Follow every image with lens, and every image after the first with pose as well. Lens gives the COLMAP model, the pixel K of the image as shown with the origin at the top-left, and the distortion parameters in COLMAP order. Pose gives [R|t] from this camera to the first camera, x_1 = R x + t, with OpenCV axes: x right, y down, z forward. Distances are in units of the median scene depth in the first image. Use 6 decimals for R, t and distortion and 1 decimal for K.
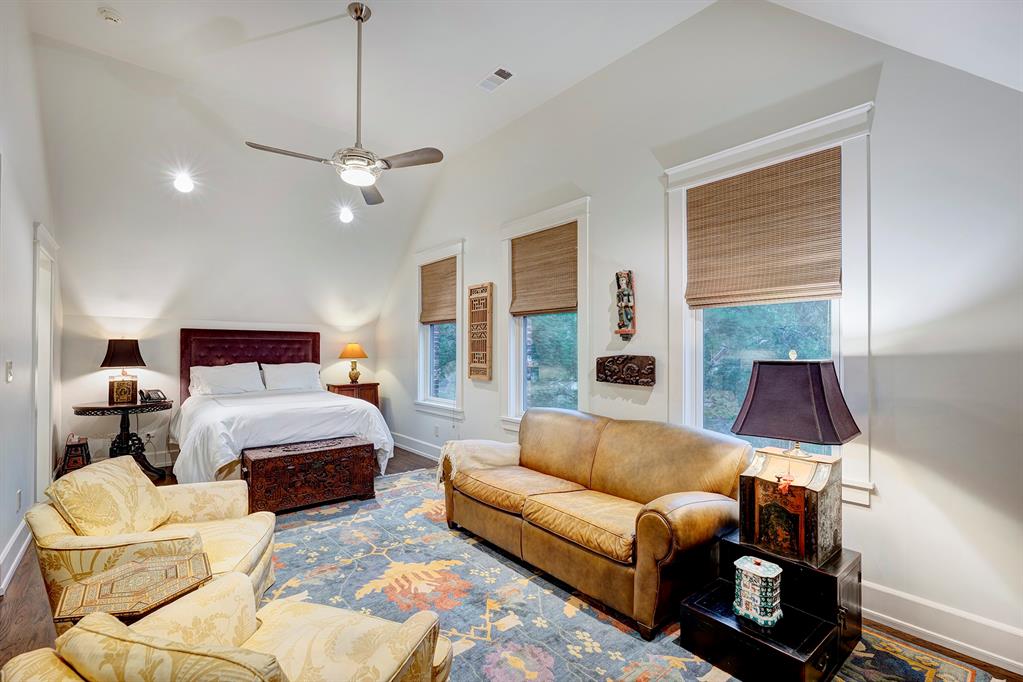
lens RADIAL K [[441.5, 0, 507.9], [0, 441.5, 345.4], [0, 0, 1]] dist [-0.000565, -0.000592]
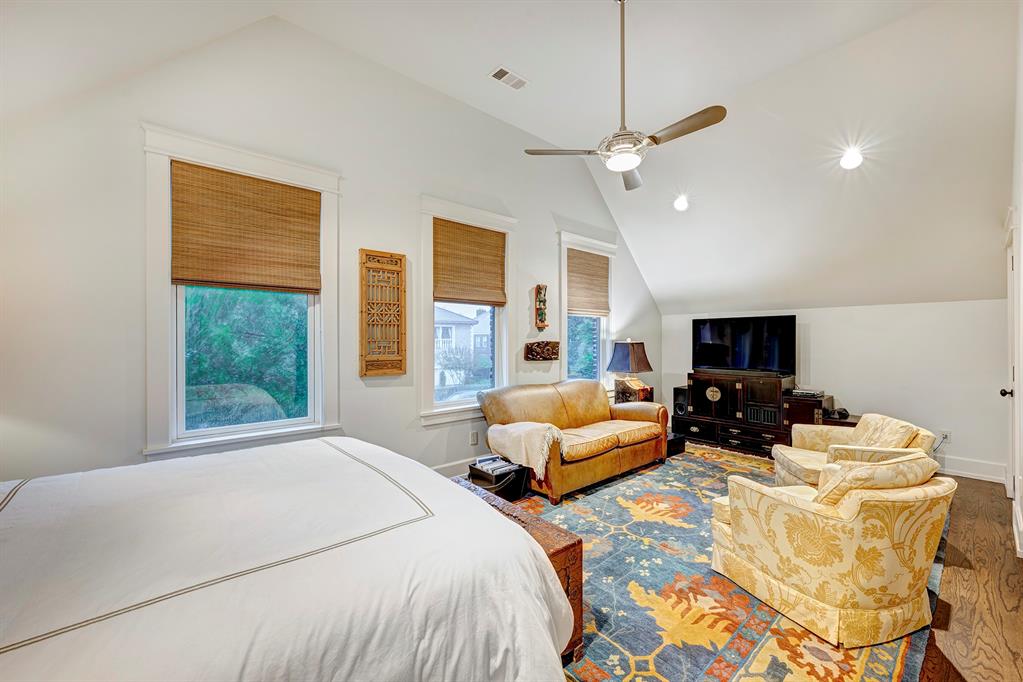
lens RADIAL K [[400.2, 0, 513.3], [0, 400.2, 337.7], [0, 0, 1]] dist [-0.000578, 0.000105]
pose [[-0.005078, 0.001697, 0.999986, -1.153697], [-0.011528, 0.999932, -0.001755, 0.014427], [-0.999921, -0.011537, -0.005058, 1.171508]]
